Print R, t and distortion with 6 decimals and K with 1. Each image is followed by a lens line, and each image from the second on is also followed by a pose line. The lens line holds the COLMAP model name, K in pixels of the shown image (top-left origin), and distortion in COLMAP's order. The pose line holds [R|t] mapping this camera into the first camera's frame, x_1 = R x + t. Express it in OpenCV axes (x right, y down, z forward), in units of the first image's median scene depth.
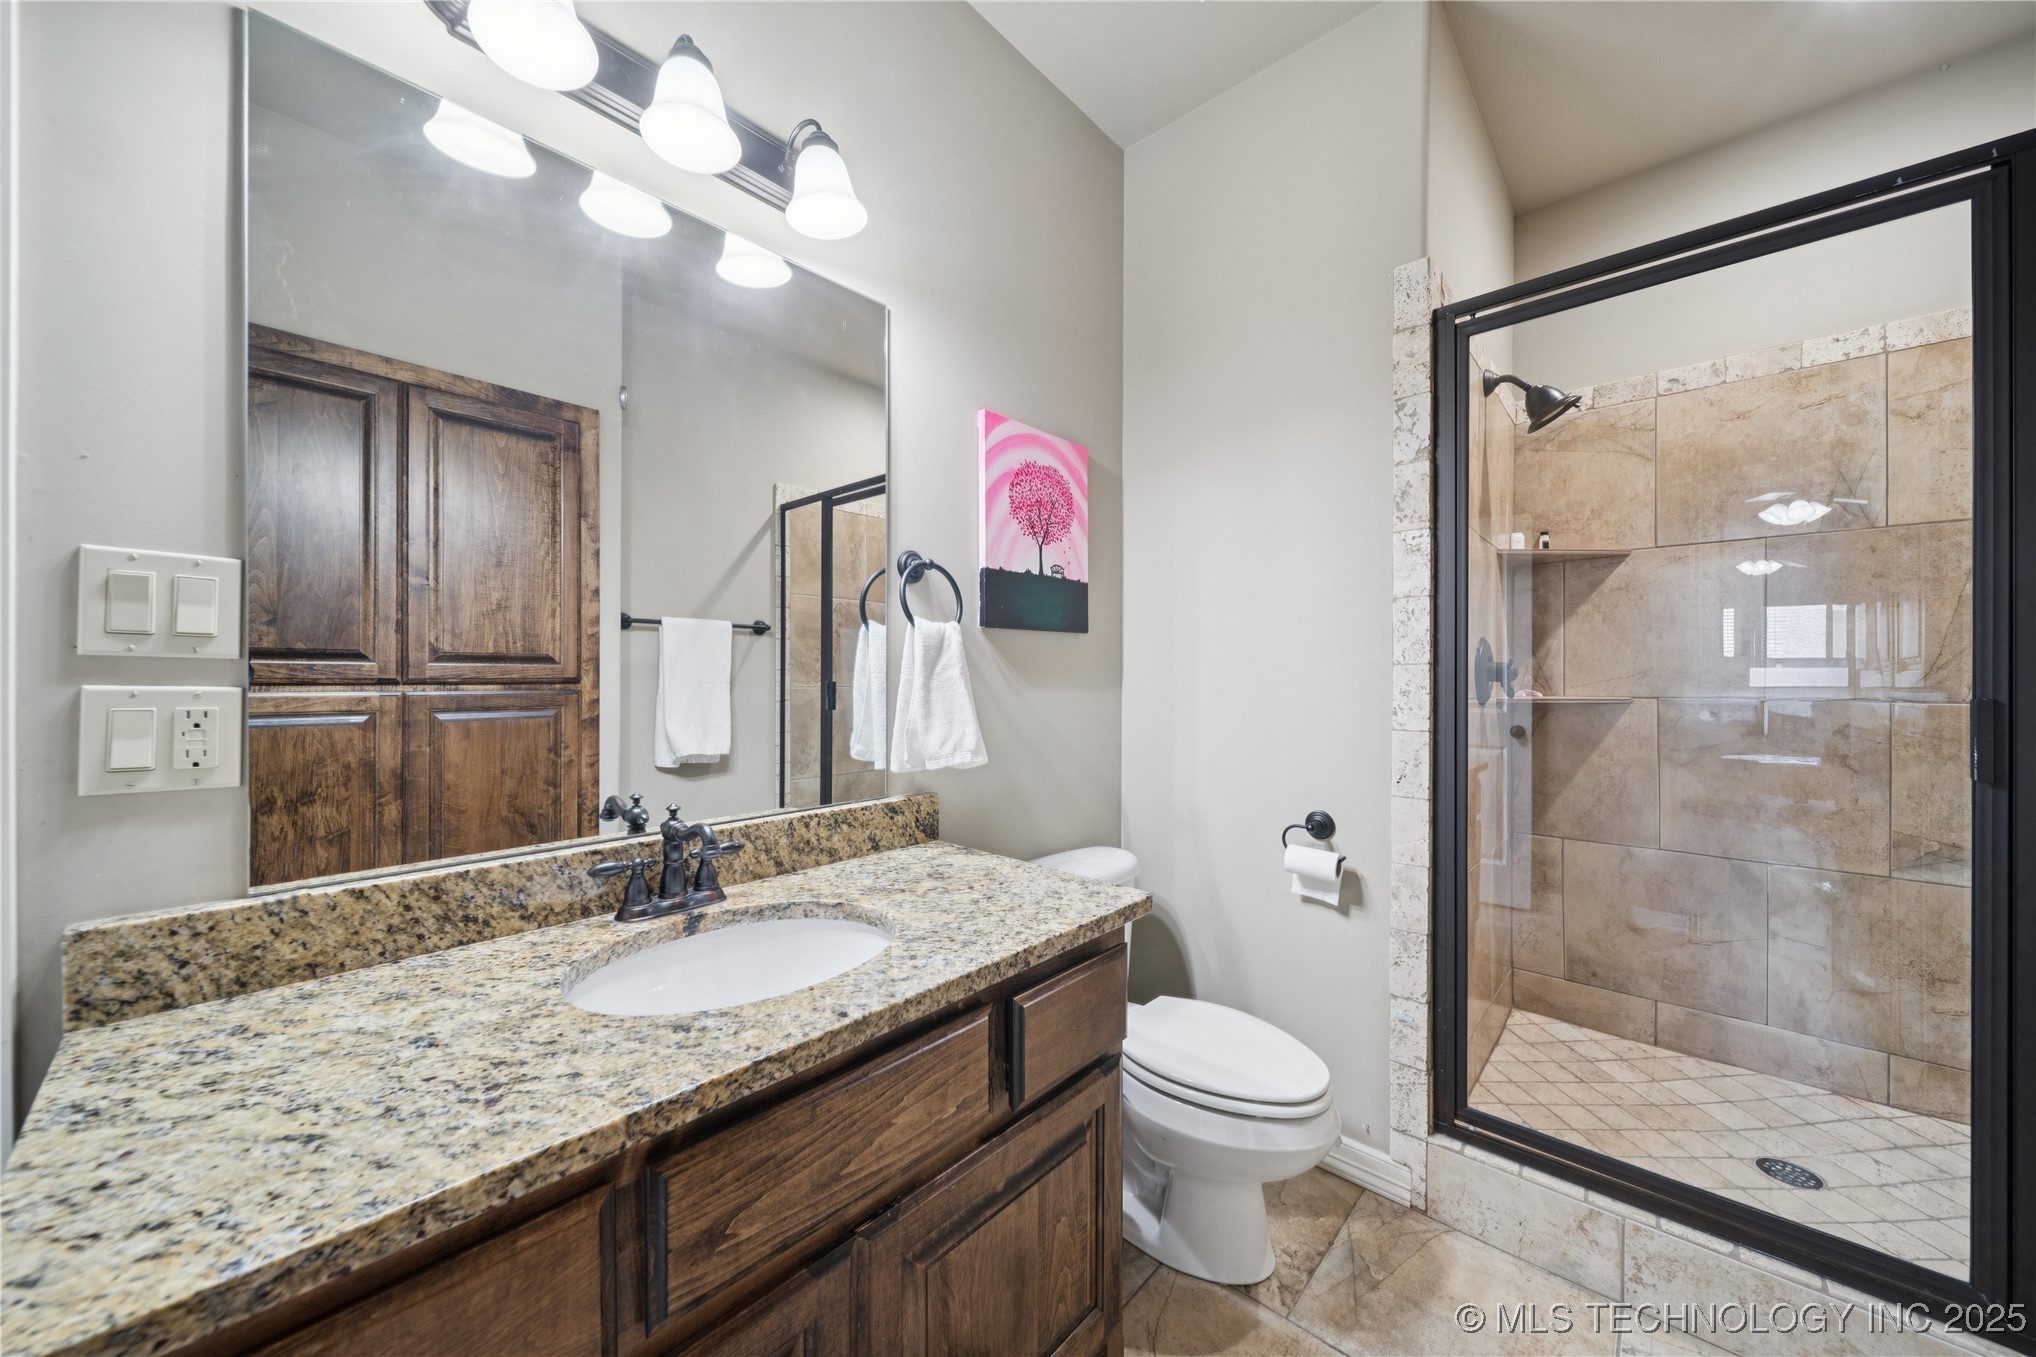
lens RADIAL K [[720.3, 0, 1022.5], [0, 720.3, 664.1], [0, 0, 1]] dist [0.001921, -0.002174]
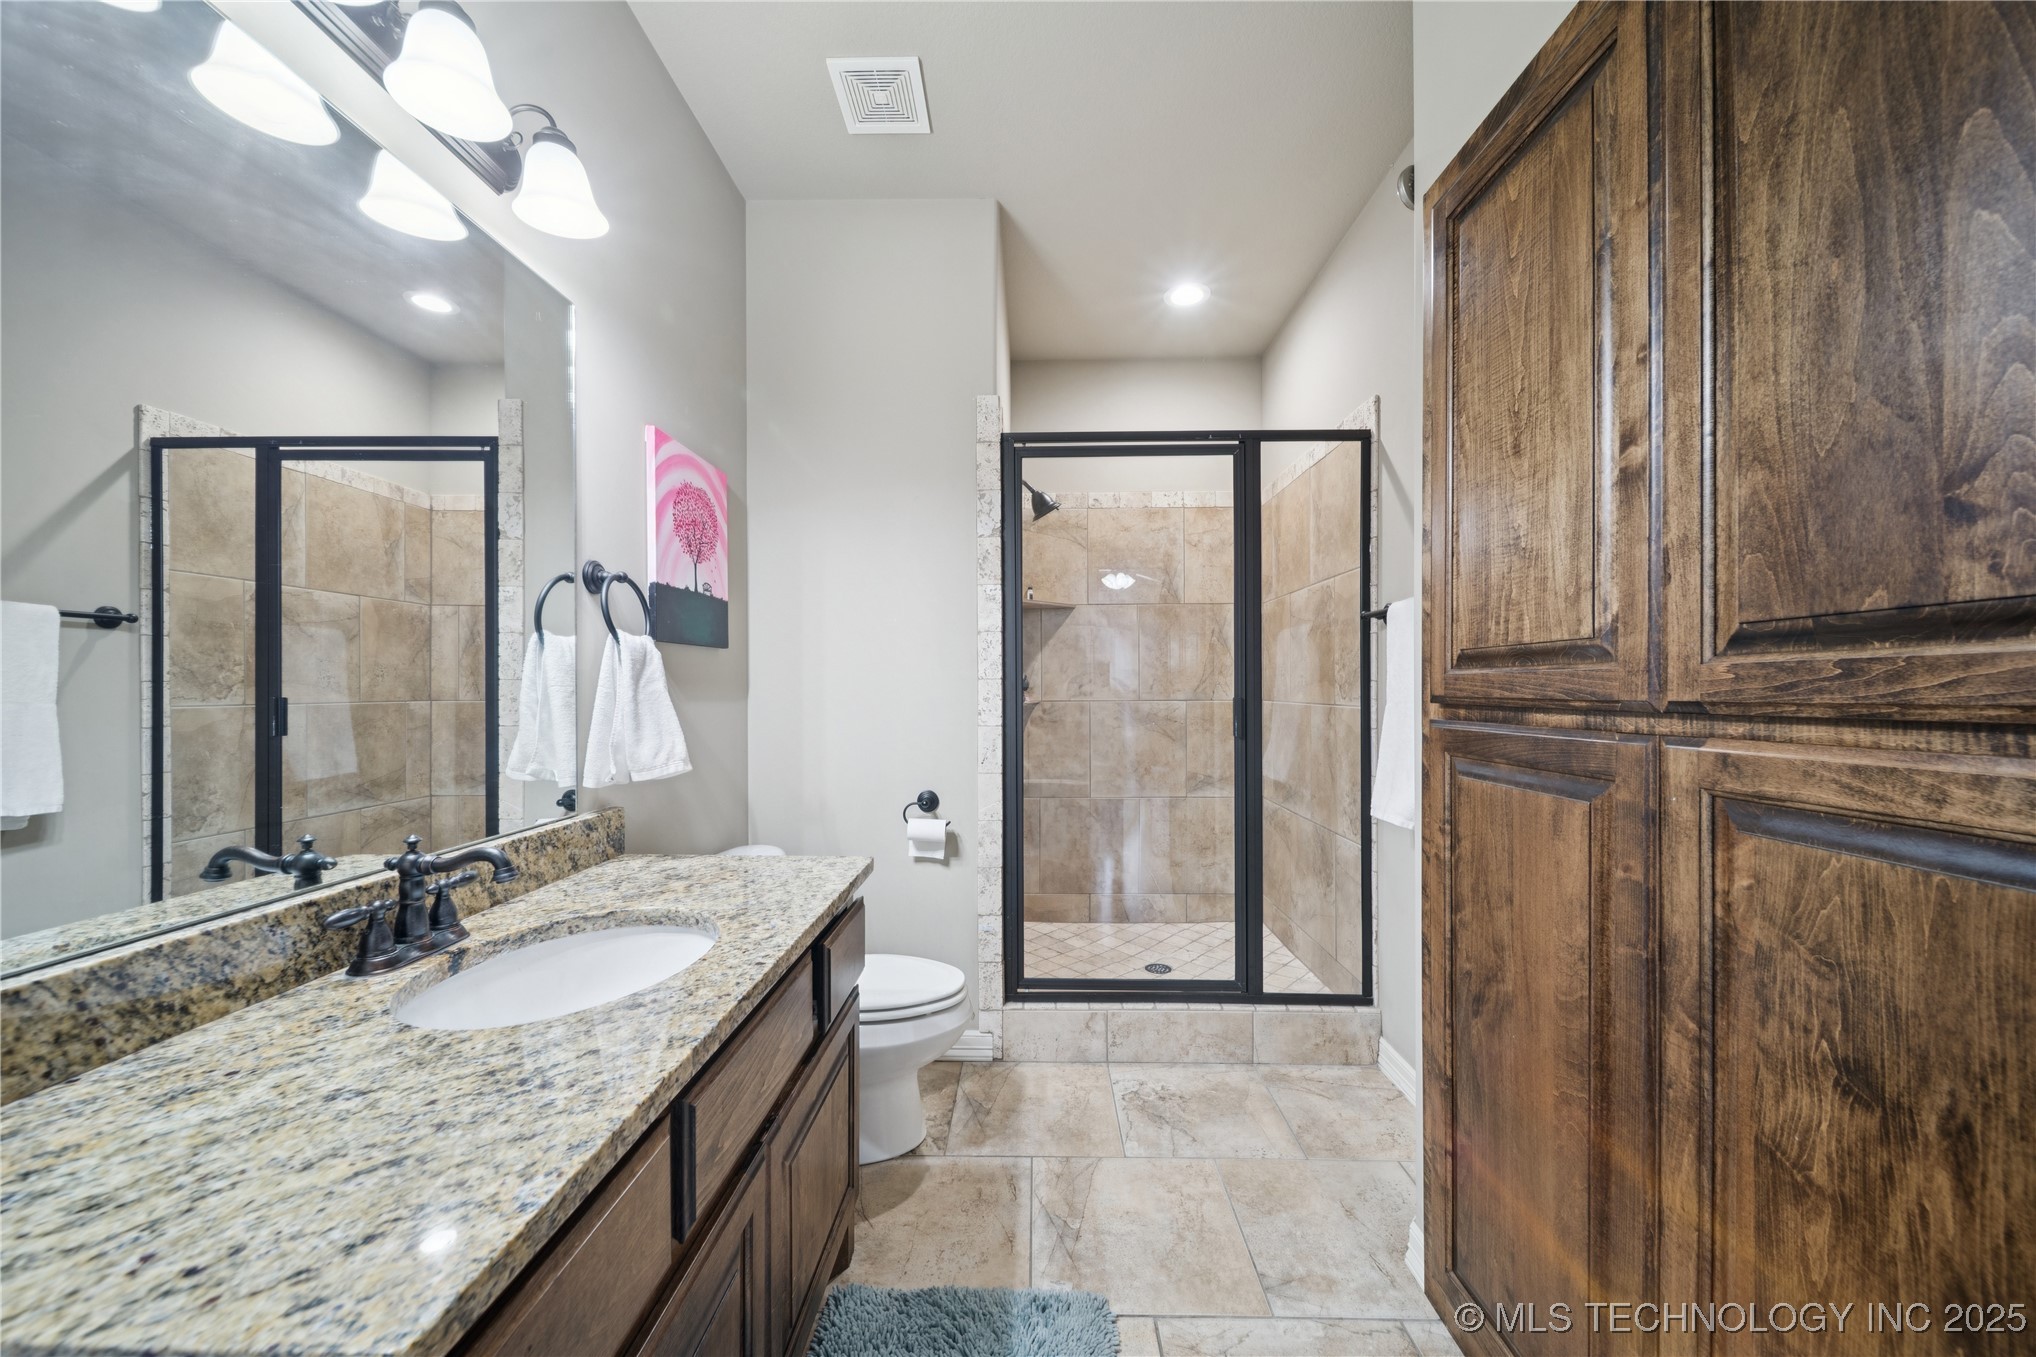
lens RADIAL K [[720.3, 0, 1022.5], [0, 720.3, 664.1], [0, 0, 1]] dist [0.001921, -0.002174]
pose [[0.750928, 0.017914, 0.660141, -0.424930], [-0.007590, 0.999800, -0.018497, -0.004298], [-0.660340, 0.008880, 0.750914, -0.132370]]
